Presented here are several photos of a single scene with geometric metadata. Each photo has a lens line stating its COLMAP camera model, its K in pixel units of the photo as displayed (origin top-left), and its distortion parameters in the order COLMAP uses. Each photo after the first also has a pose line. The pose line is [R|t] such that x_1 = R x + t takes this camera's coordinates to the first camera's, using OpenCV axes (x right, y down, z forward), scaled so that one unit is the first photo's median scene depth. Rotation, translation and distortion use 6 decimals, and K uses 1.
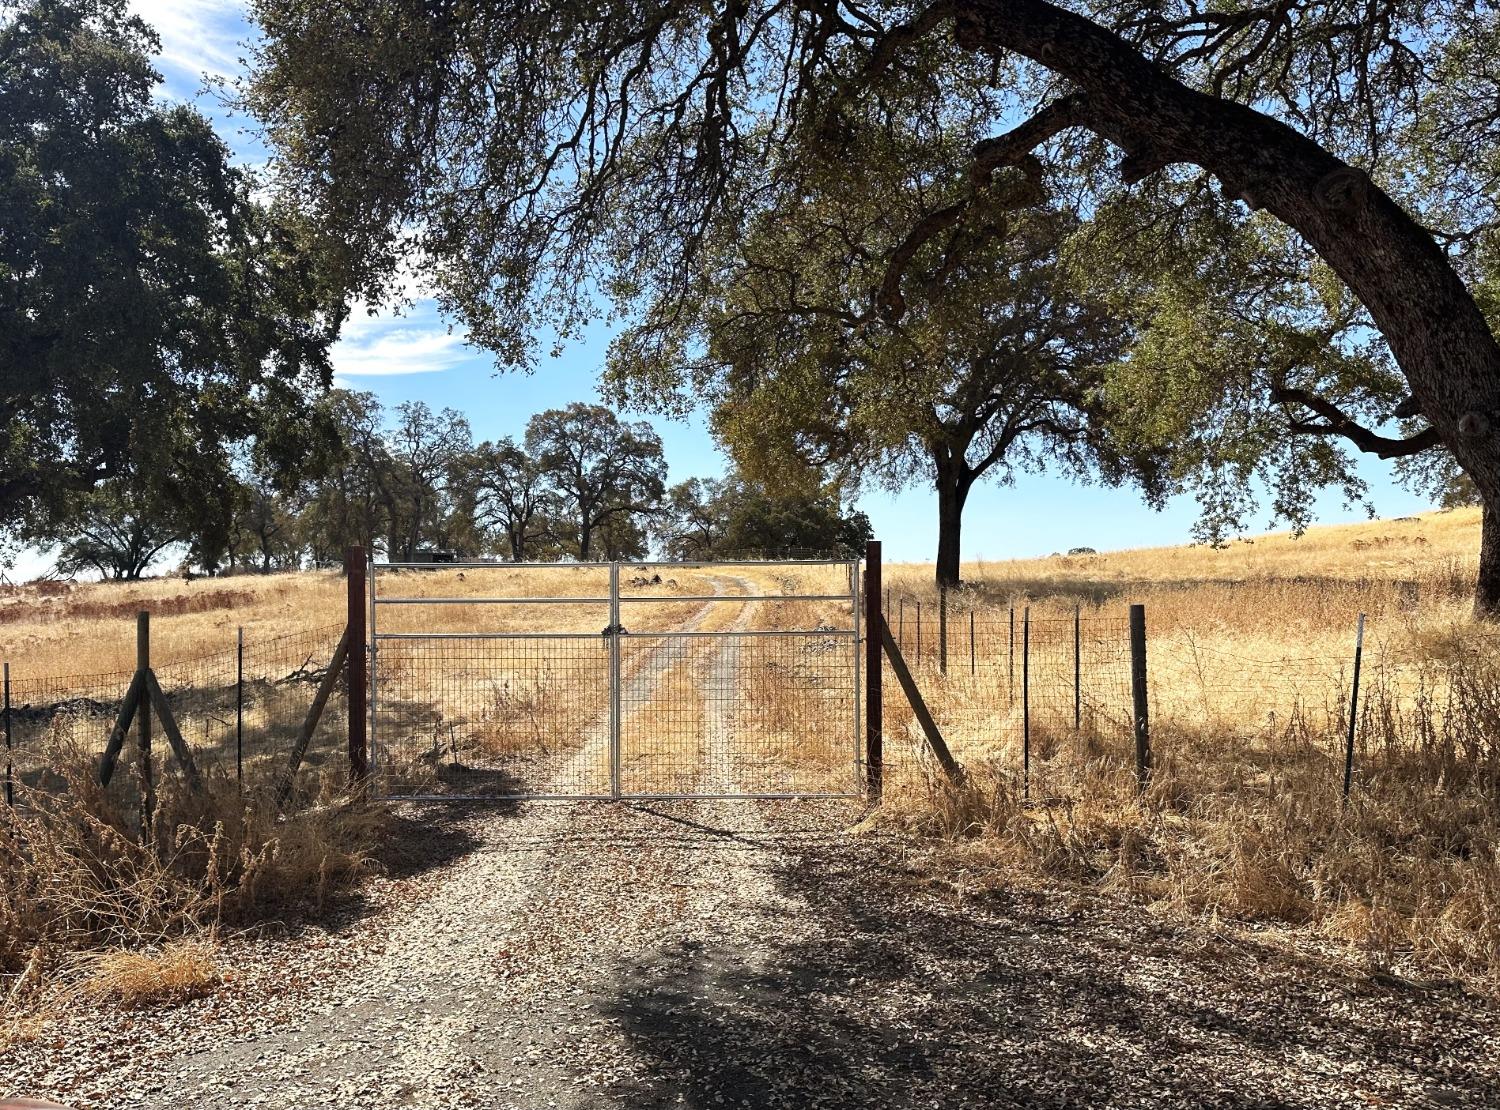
lens RADIAL K [[1105.4, 0, 724.1], [0, 1105.4, 628.5], [0, 0, 1]] dist [0.151131, -0.254712]
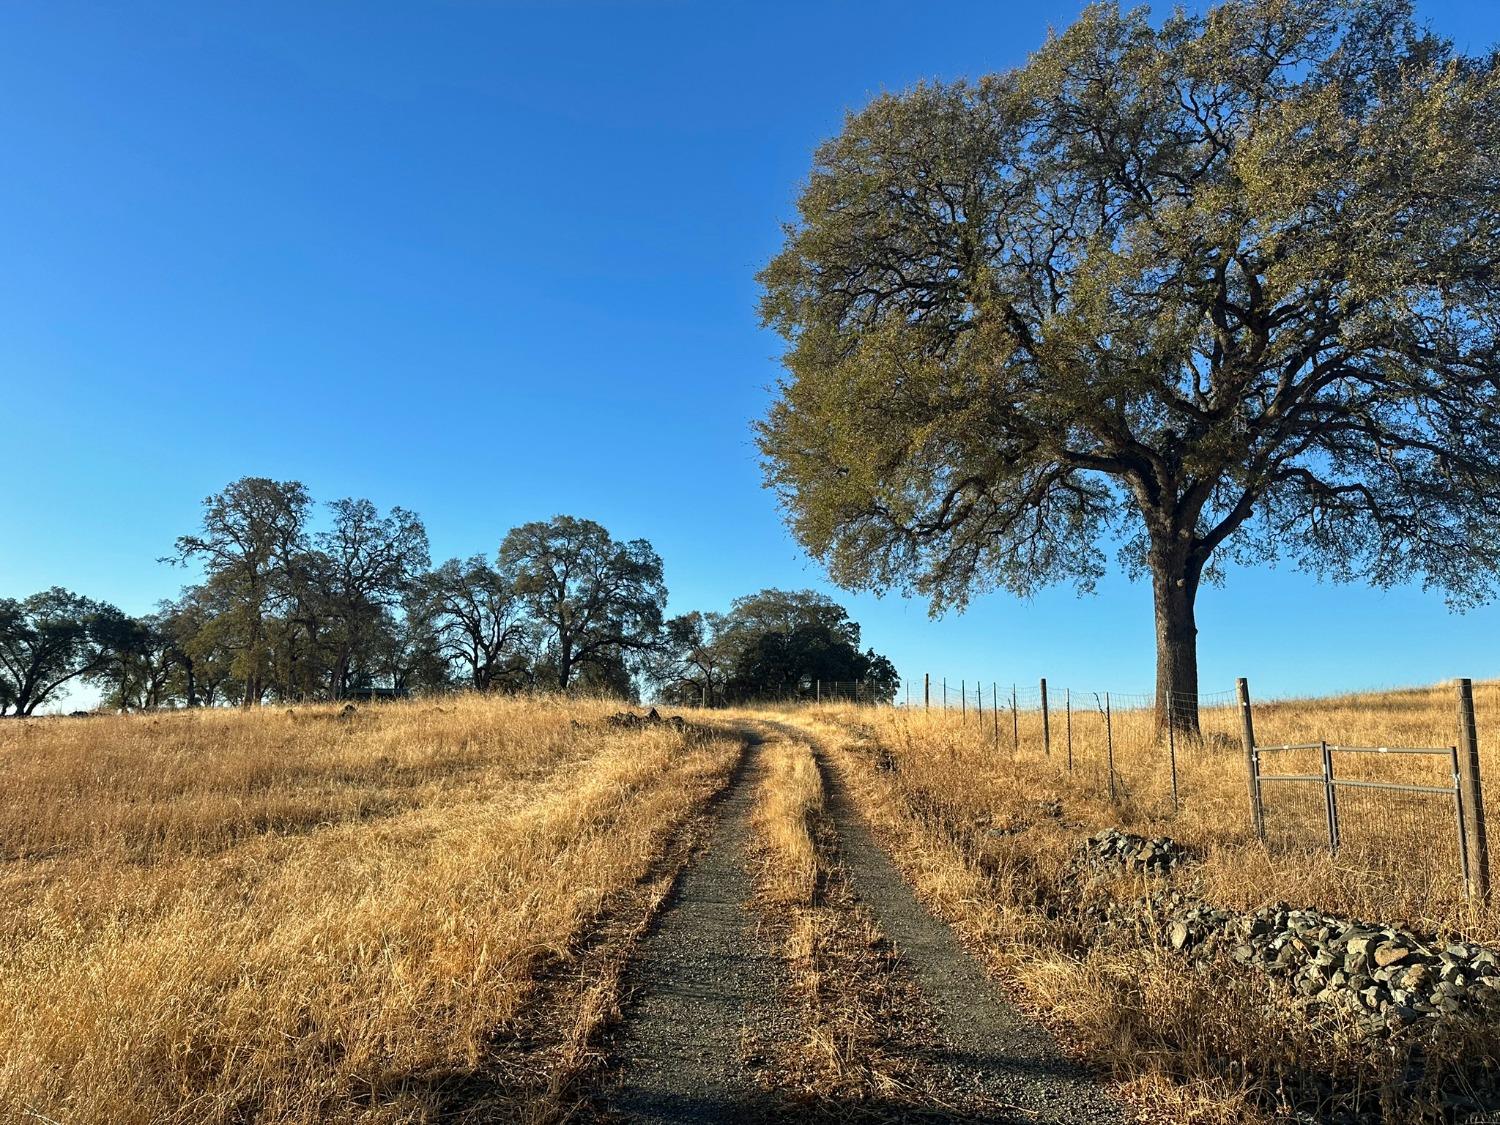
lens RADIAL K [[1053.2, 0, 750.0], [0, 1053.2, 562.5], [0, 0, 1]] dist [0.099894, -0.133562]
pose [[0.999113, 0.027854, 0.031573, -0.014026], [-0.020782, 0.978425, -0.205555, -0.004516], [-0.036617, 0.204716, 0.978136, 0.208126]]
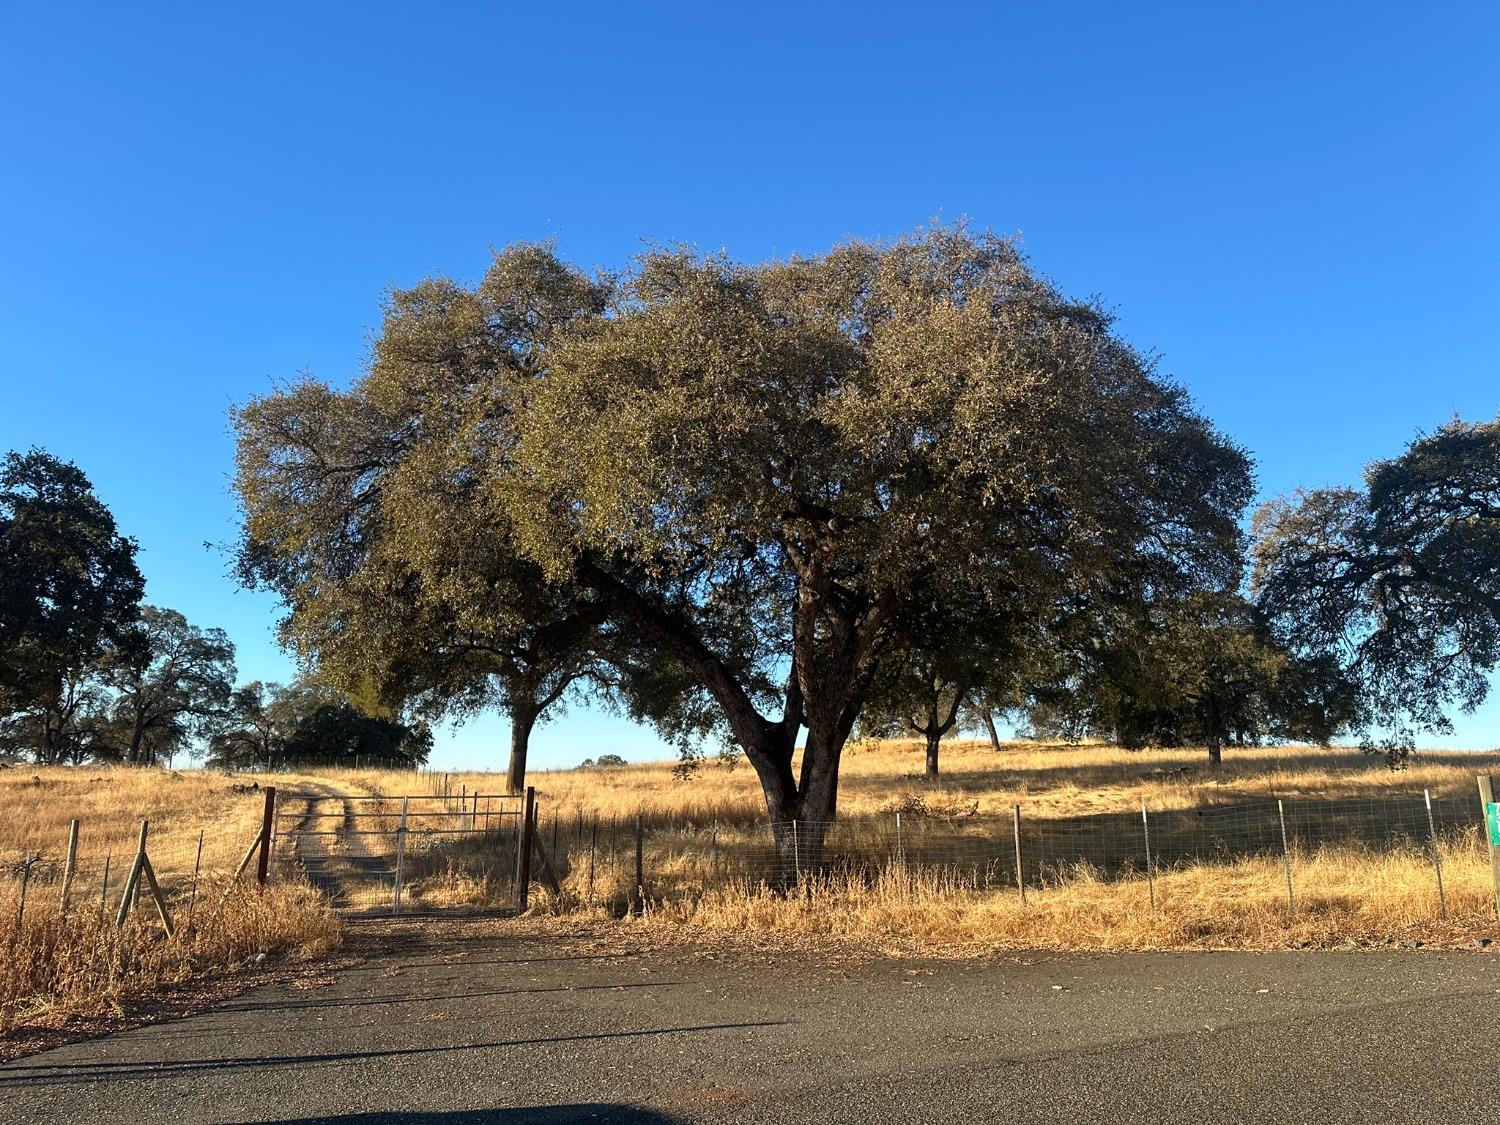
lens RADIAL K [[1053.2, 0, 750.0], [0, 1053.2, 562.5], [0, 0, 1]] dist [0.099894, -0.133562]
pose [[0.906250, 0.104299, 0.409674, -0.037014], [-0.001141, 0.969687, -0.244348, 0.000265], [-0.422740, 0.220973, 0.878898, -0.111903]]
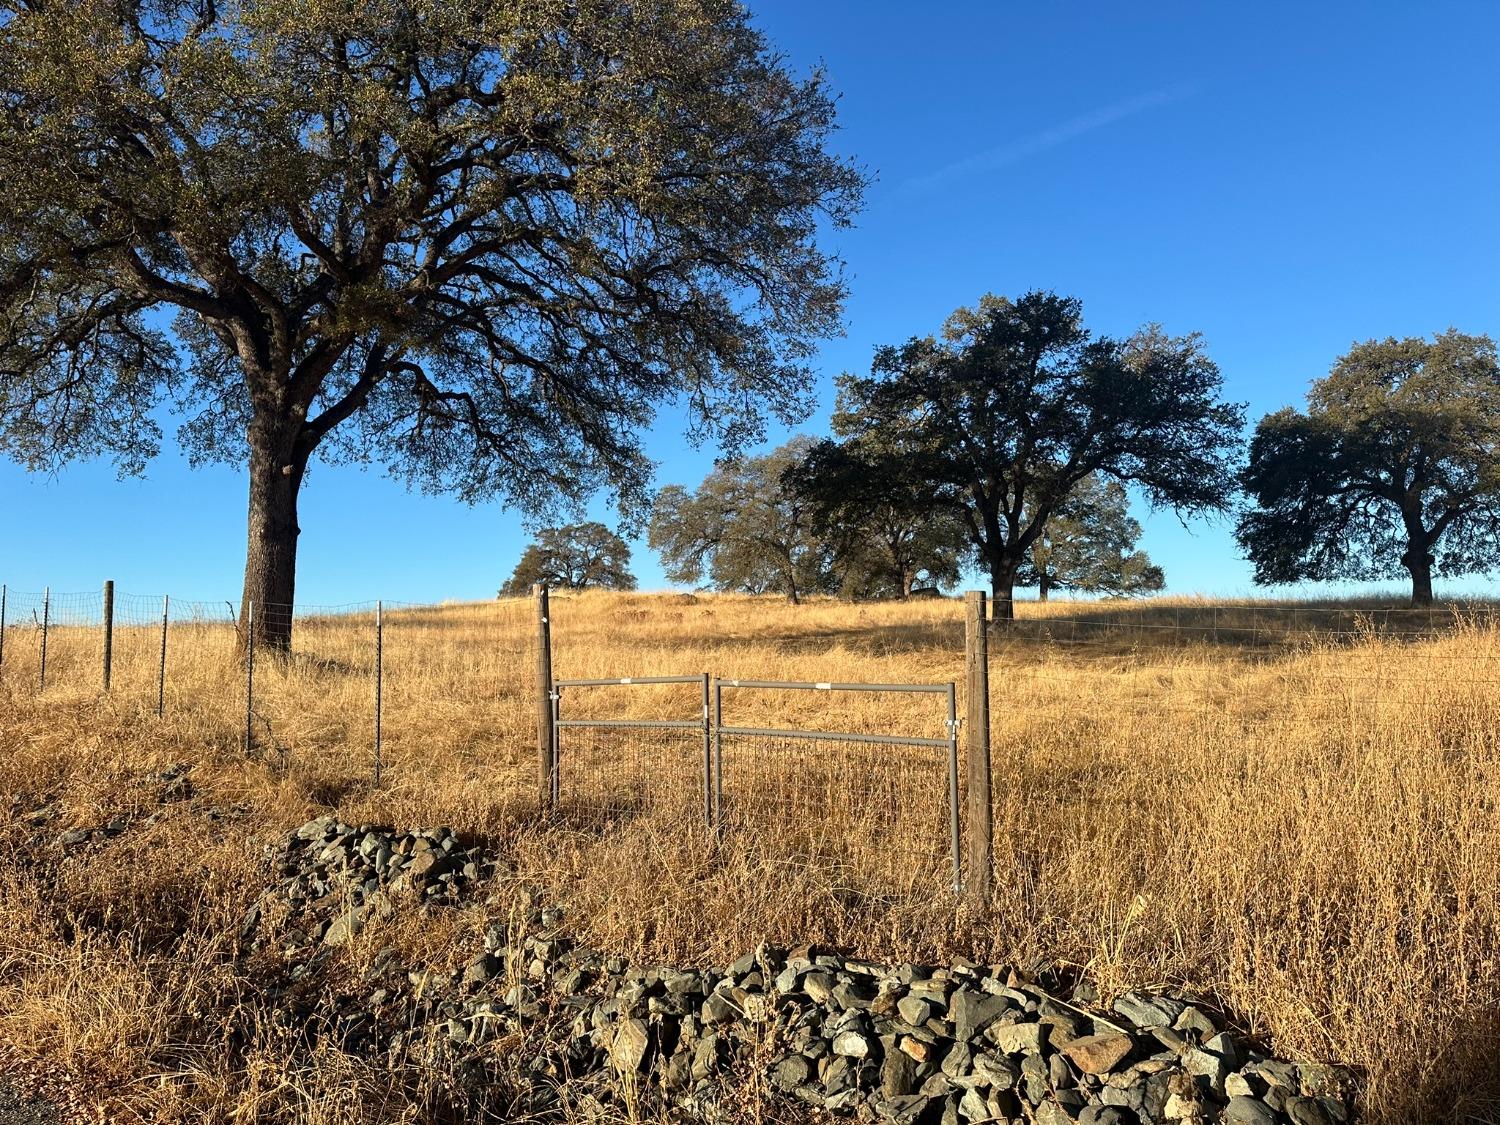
lens RADIAL K [[1053.2, 0, 750.0], [0, 1053.2, 562.5], [0, 0, 1]] dist [0.099894, -0.133562]
pose [[0.605940, 0.081369, 0.791338, -0.010993], [0.029341, 0.991792, -0.124448, -0.008029], [-0.794969, 0.098626, 0.598579, 0.258222]]
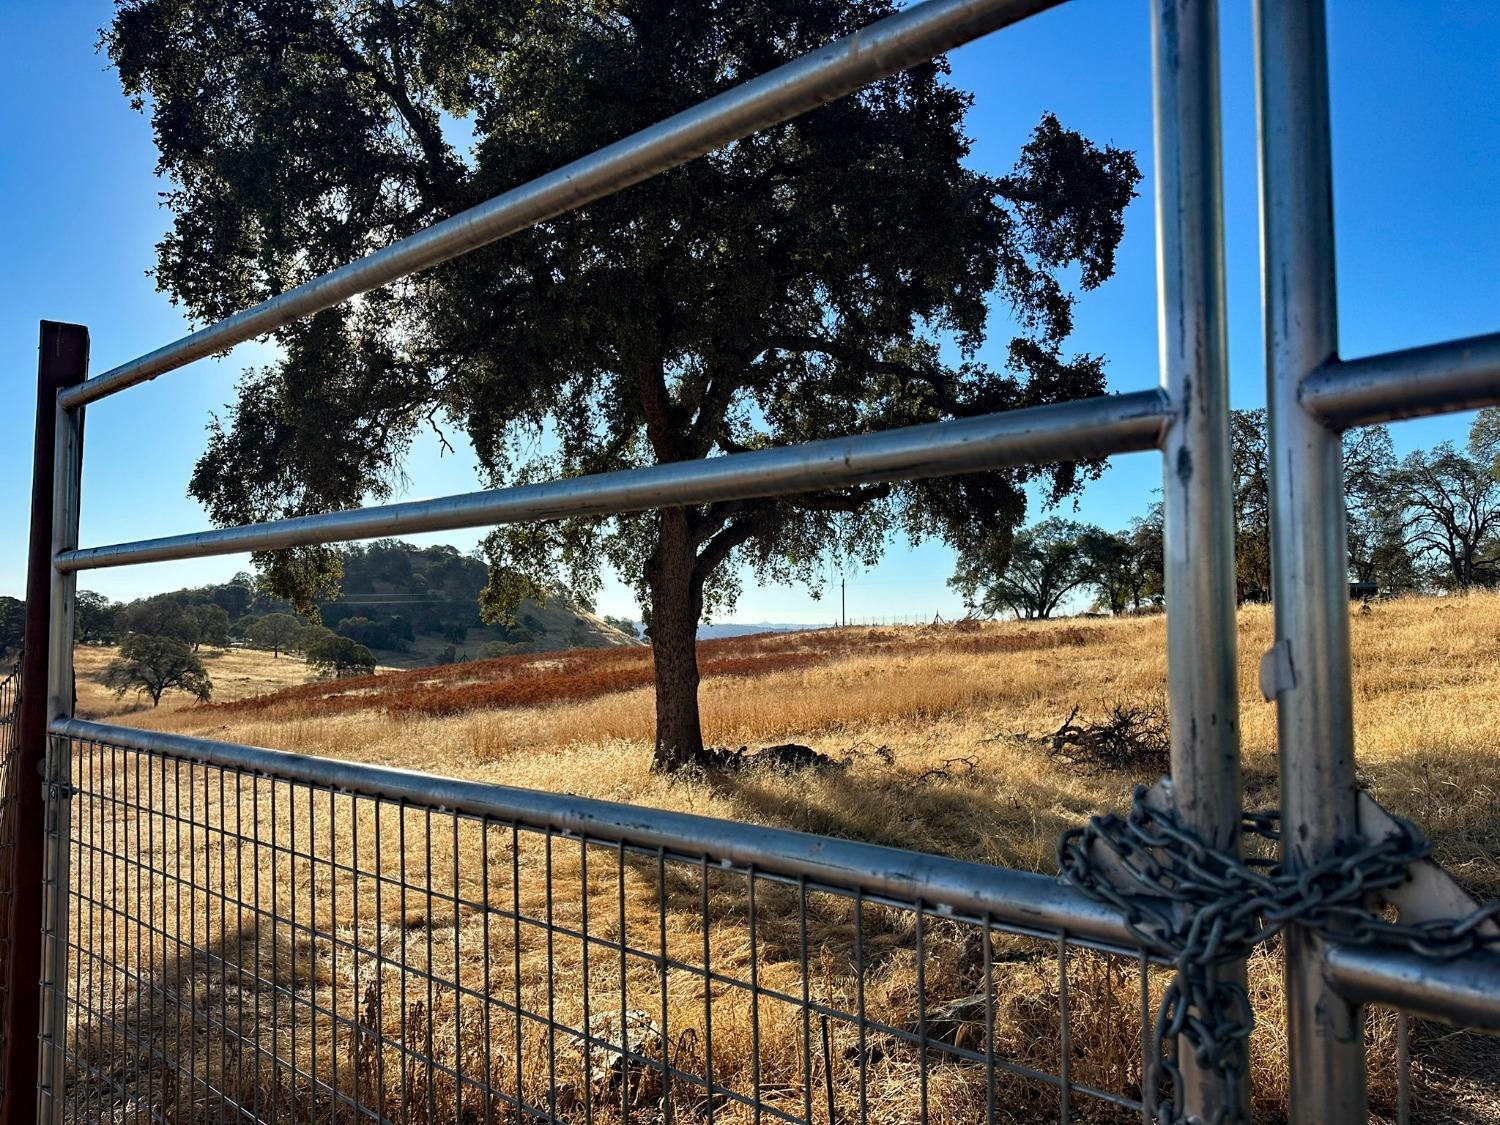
lens RADIAL K [[1053.2, 0, 750.0], [0, 1053.2, 562.5], [0, 0, 1]] dist [0.099894, -0.133562]
pose [[0.710492, -0.041386, -0.702487, -0.007265], [-0.027956, 0.995821, -0.086942, -0.001321], [0.703150, 0.081410, 0.706366, 0.092570]]
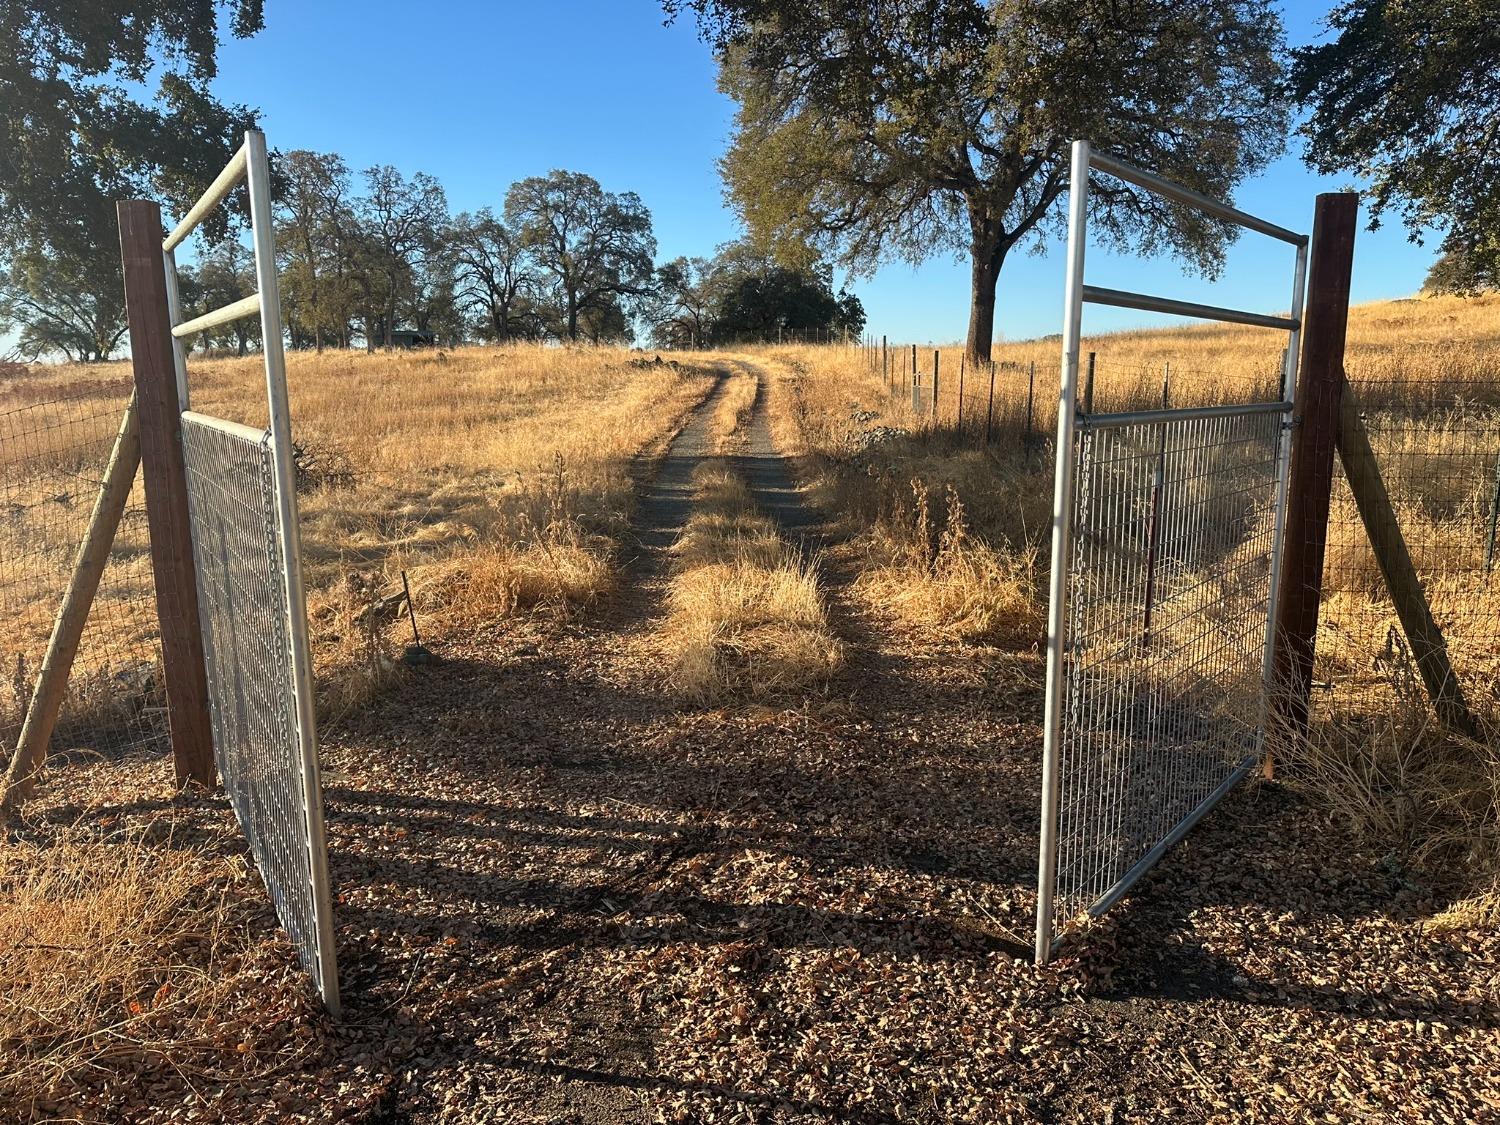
lens RADIAL K [[1043.9, 0, 749.6], [0, 1043.9, 579.3], [0, 0, 1]] dist [0.149690, -0.225063]
pose [[0.999109, -0.006803, 0.041659, -0.010977], [0.000337, 0.988179, 0.153303, 0.000555], [-0.042210, -0.153153, 0.987301, 0.054897]]
